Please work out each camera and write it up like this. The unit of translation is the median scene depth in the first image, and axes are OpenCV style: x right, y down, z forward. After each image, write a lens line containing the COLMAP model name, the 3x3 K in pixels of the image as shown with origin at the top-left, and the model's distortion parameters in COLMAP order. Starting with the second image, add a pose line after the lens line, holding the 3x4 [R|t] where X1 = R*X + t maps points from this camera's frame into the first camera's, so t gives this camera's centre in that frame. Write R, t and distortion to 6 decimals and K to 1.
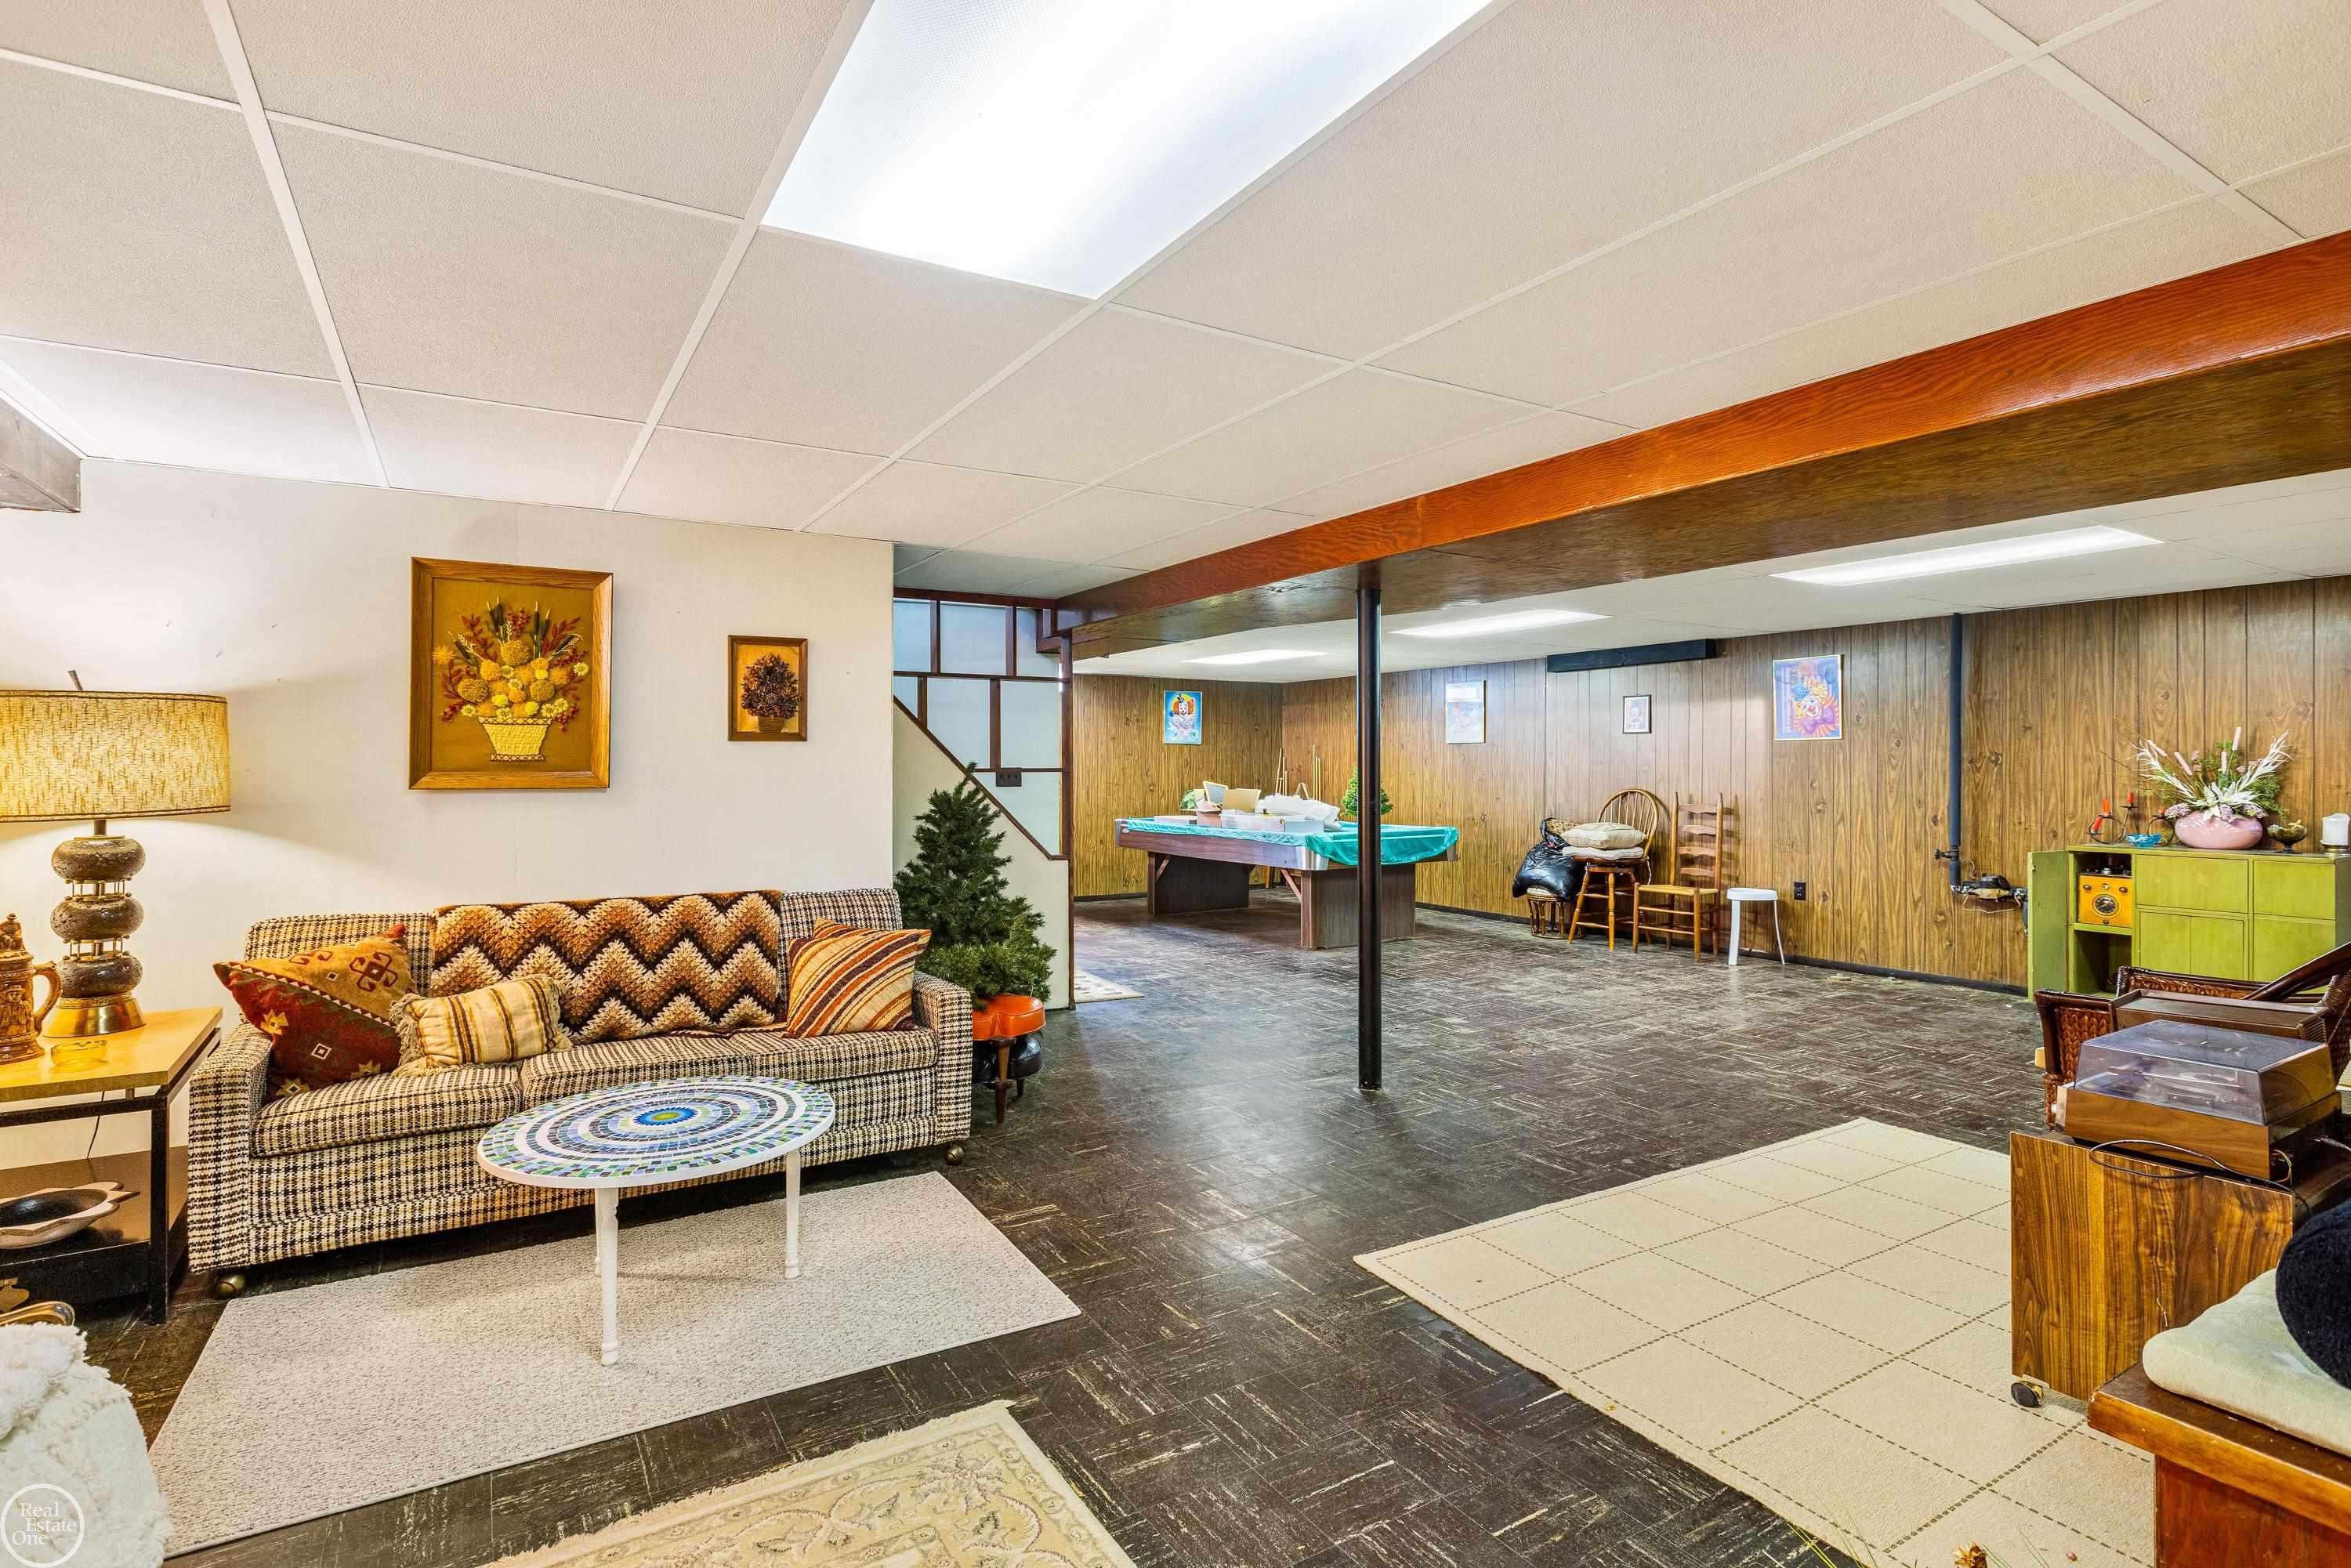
lens RADIAL K [[1135.4, 0, 1164.6], [0, 1135.4, 770.9], [0, 0, 1]] dist [-0.001809, -0.002143]
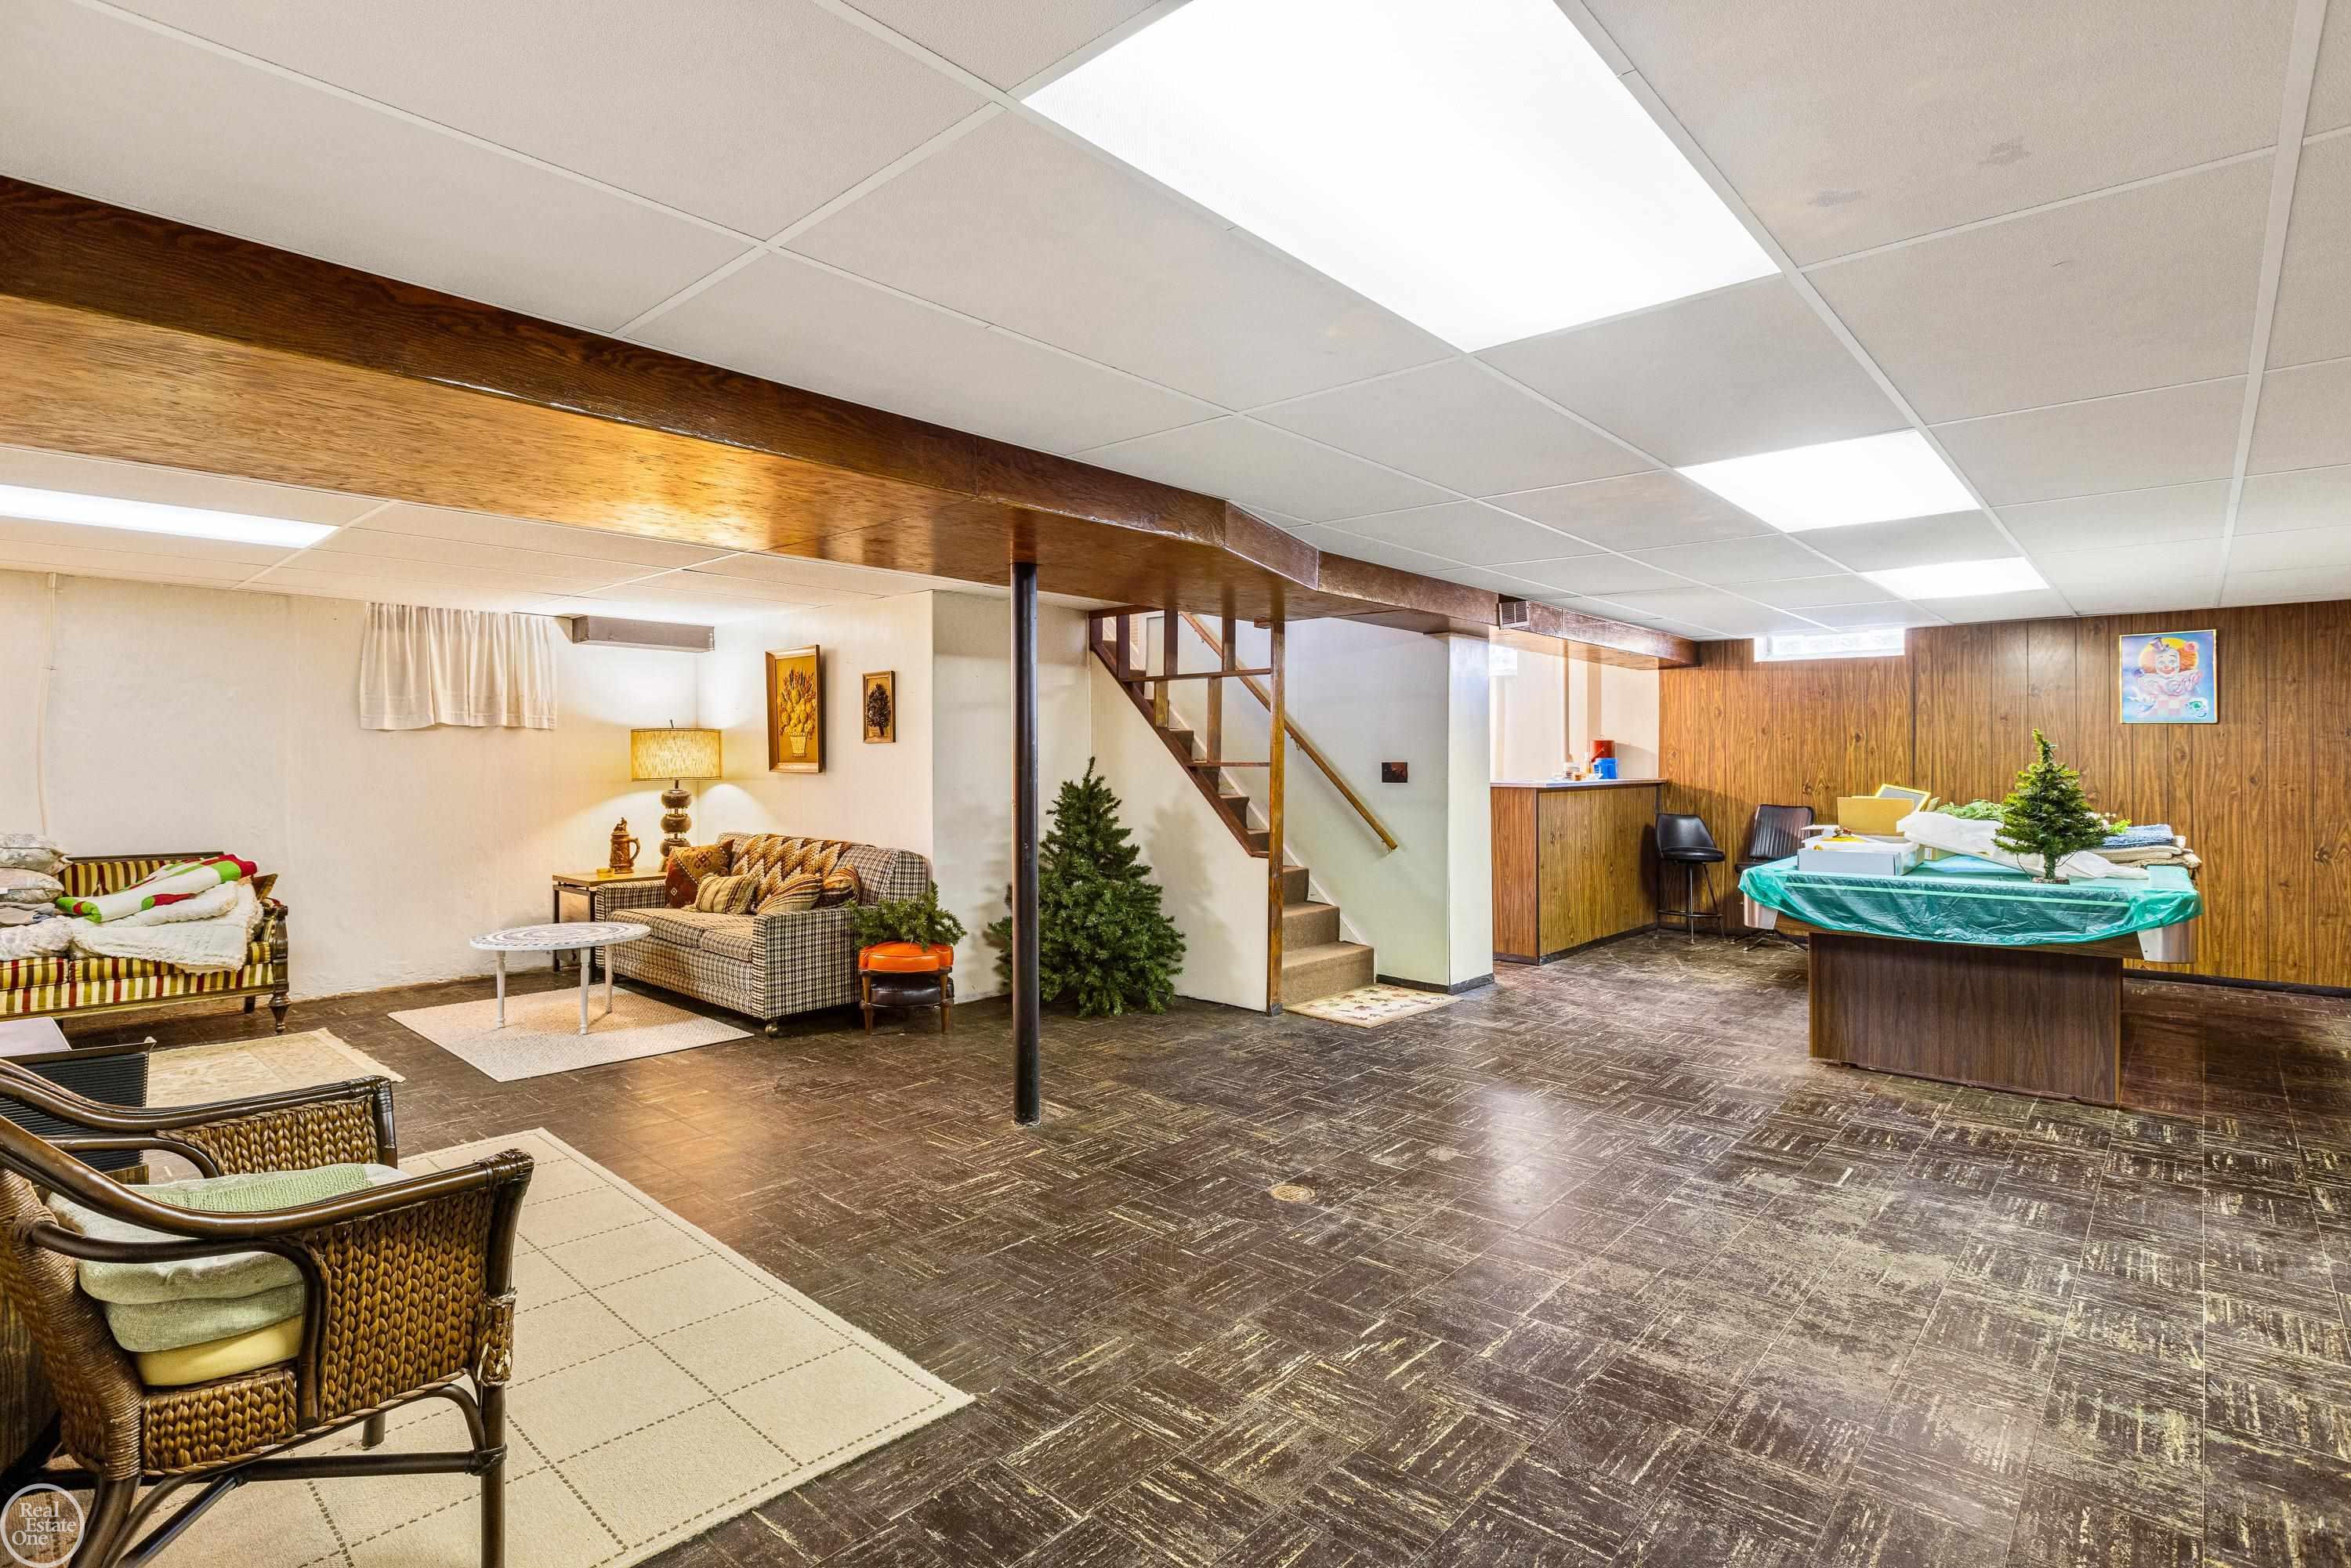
lens RADIAL K [[1135.4, 0, 1171.6], [0, 1135.4, 759.8], [0, 0, 1]] dist [-0.001809, -0.002143]
pose [[0.290696, 0.000885, -0.956815, 1.146564], [-0.004931, 0.999988, -0.000573, -0.004890], [0.956803, 0.004885, 0.290697, 0.912151]]
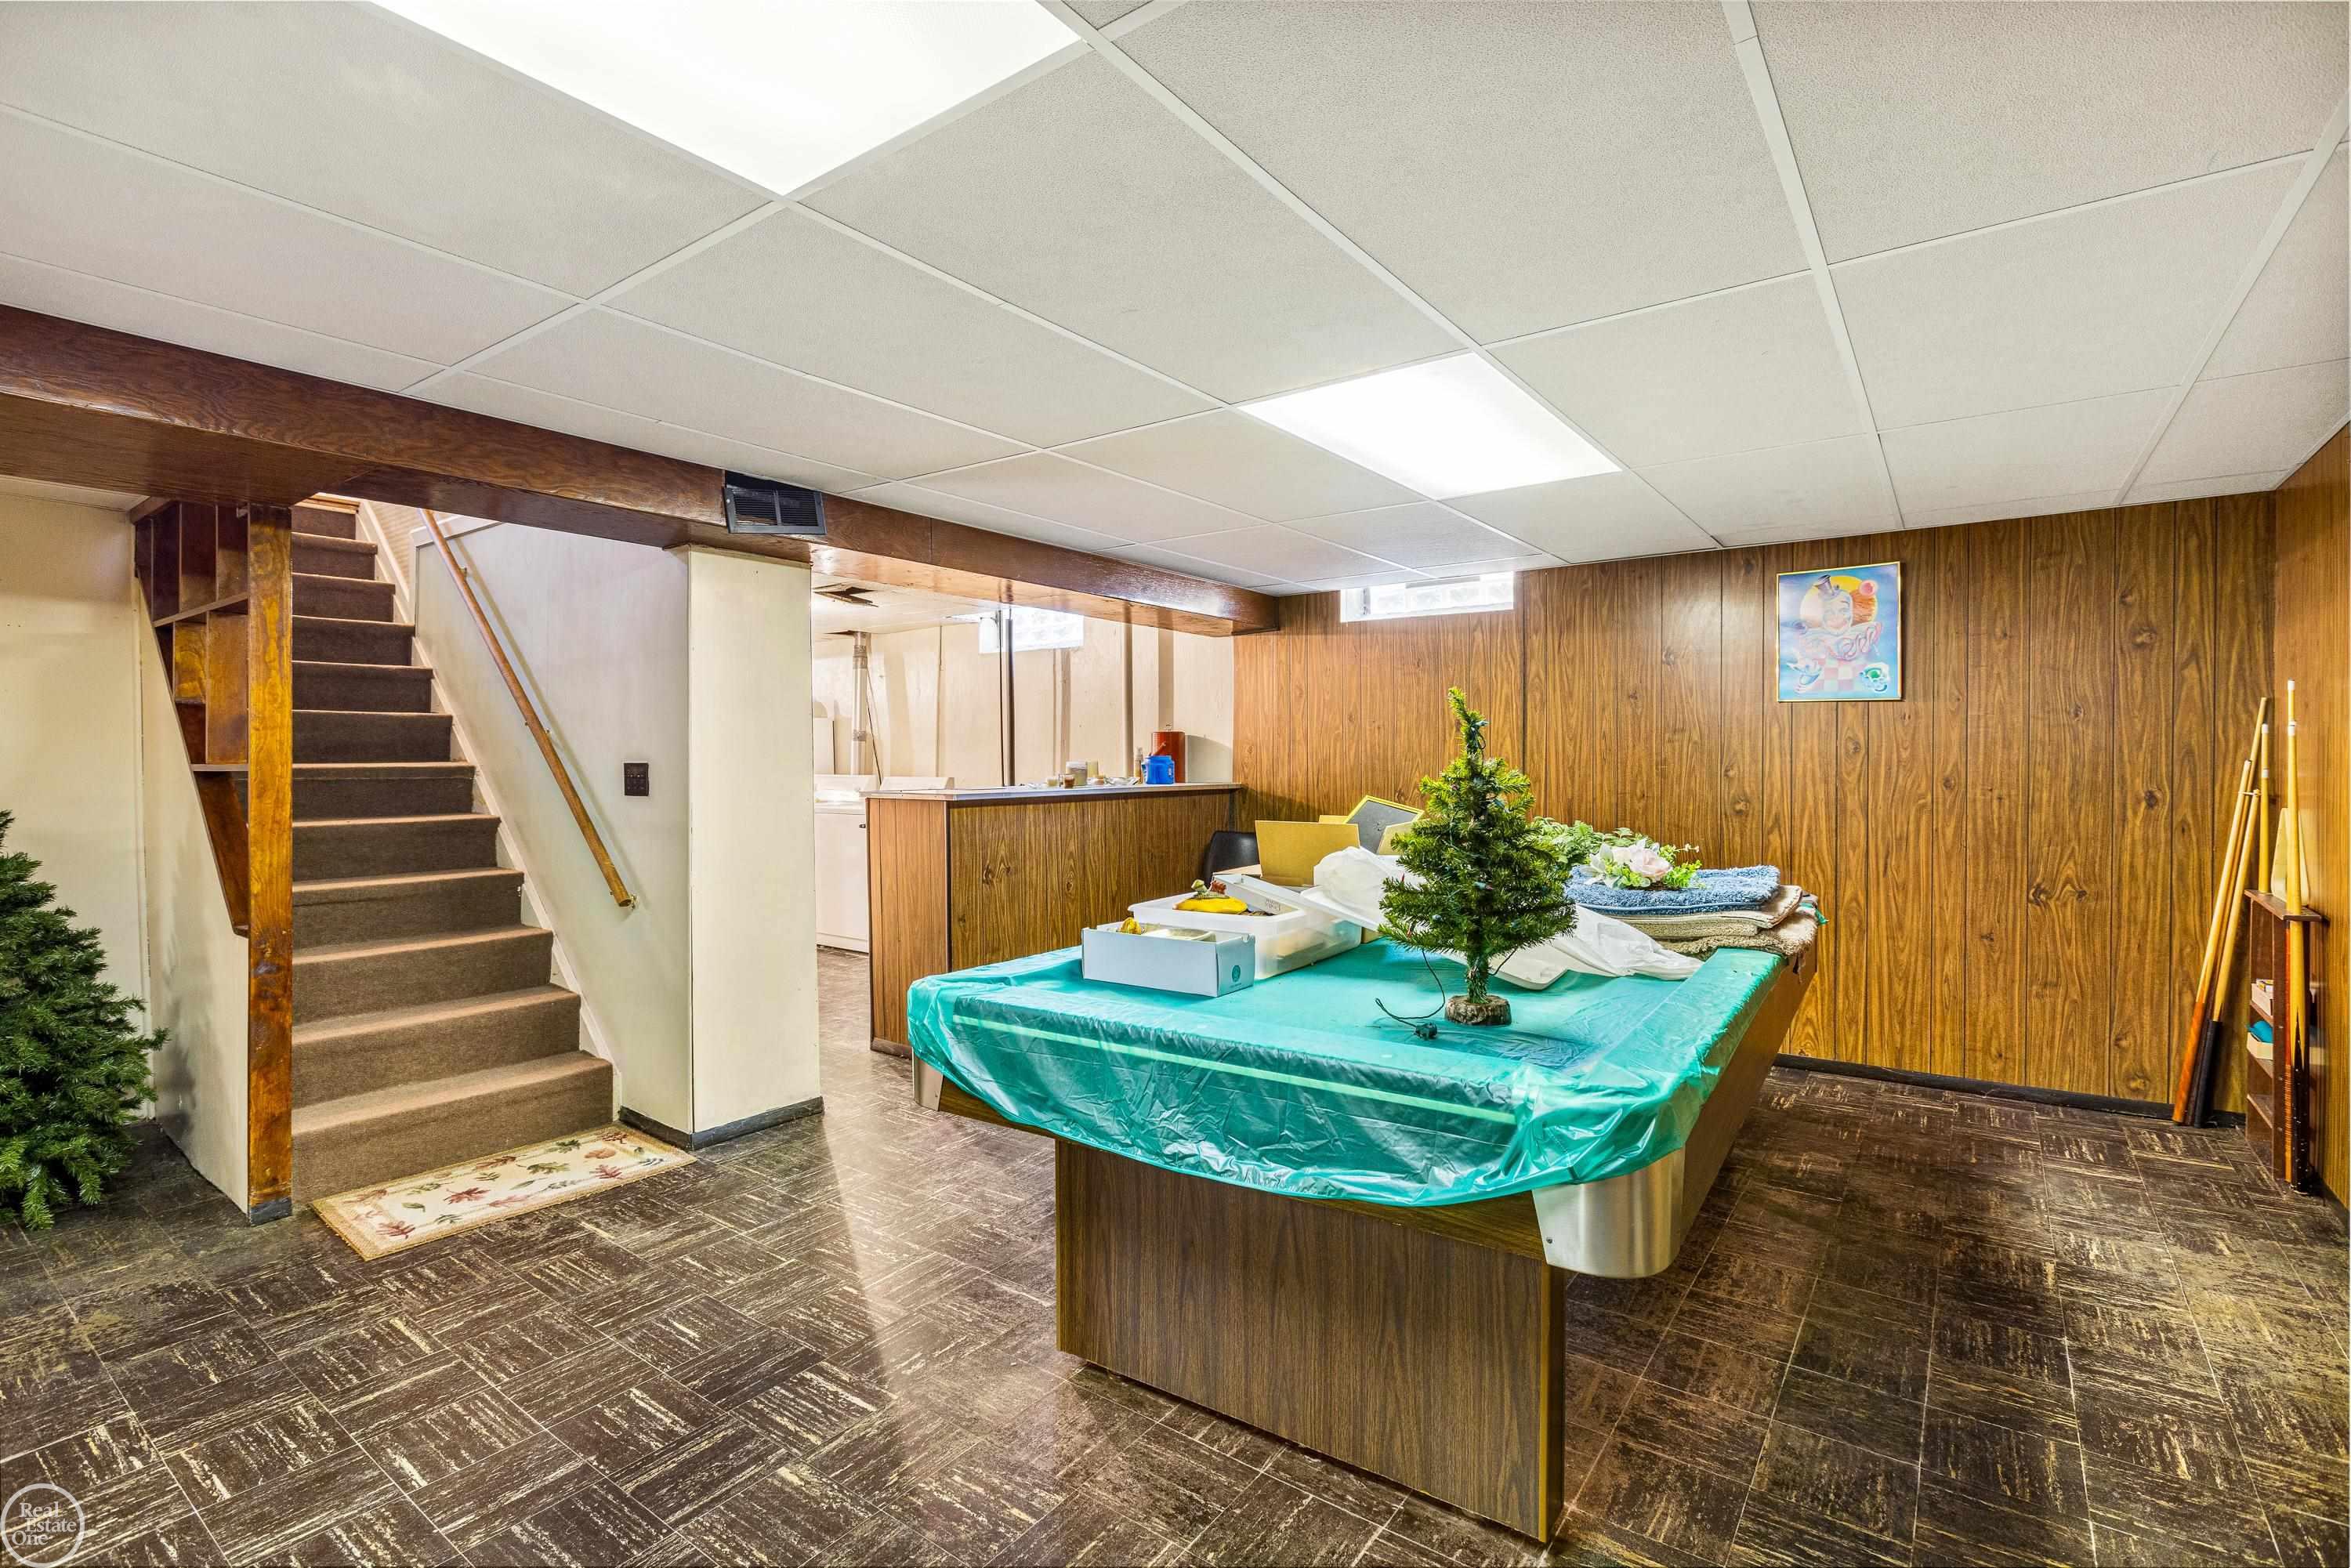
lens RADIAL K [[1135.4, 0, 1124.2], [0, 1135.4, 786.0], [0, 0, 1]] dist [-0.001809, -0.002143]
pose [[0.380236, 0.020706, -0.924658, 0.785932], [-0.000937, 0.999757, 0.022002, -0.005377], [0.924889, -0.007500, 0.380163, 1.654471]]
